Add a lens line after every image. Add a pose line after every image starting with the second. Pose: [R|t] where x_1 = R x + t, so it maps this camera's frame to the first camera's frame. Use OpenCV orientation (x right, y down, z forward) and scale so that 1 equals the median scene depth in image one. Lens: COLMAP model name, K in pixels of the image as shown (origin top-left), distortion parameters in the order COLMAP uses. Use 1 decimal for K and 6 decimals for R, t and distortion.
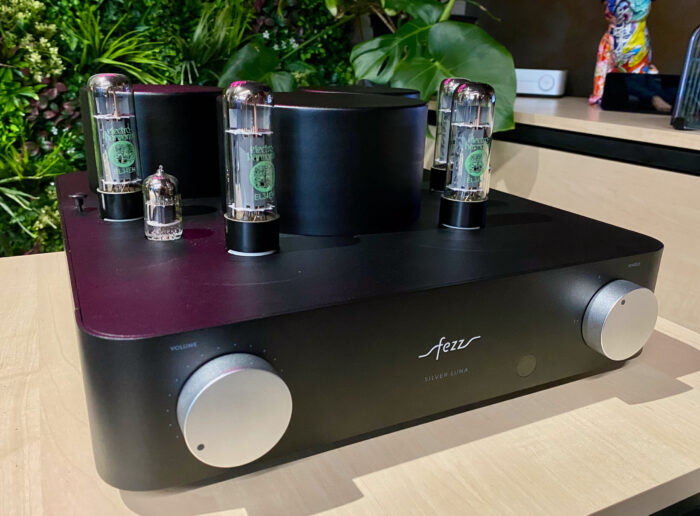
lens RADIAL K [[554.0, 0, 344.5], [0, 554.0, 261.7], [0, 0, 1]] dist [0.003006, -0.004171]
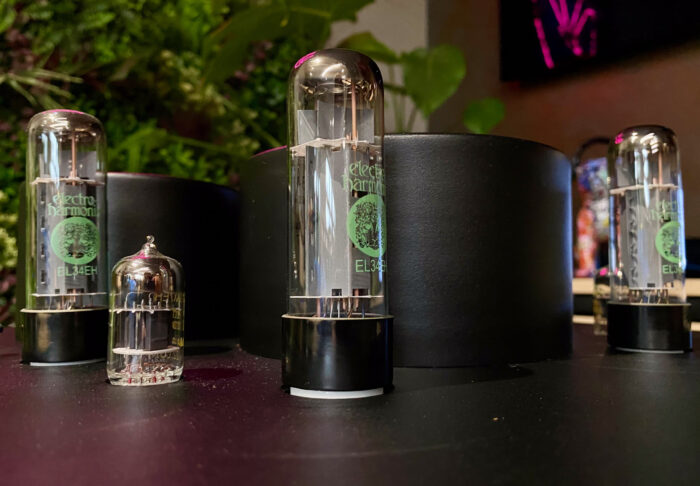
lens RADIAL K [[588.9, 0, 352.7], [0, 588.9, 245.9], [0, 0, 1]] dist [0.054997, -0.005001]
pose [[0.997415, -0.034423, 0.063073, -0.169136], [0.054362, 0.935505, -0.349107, 0.039001], [-0.046988, 0.351634, 0.934958, 0.449423]]
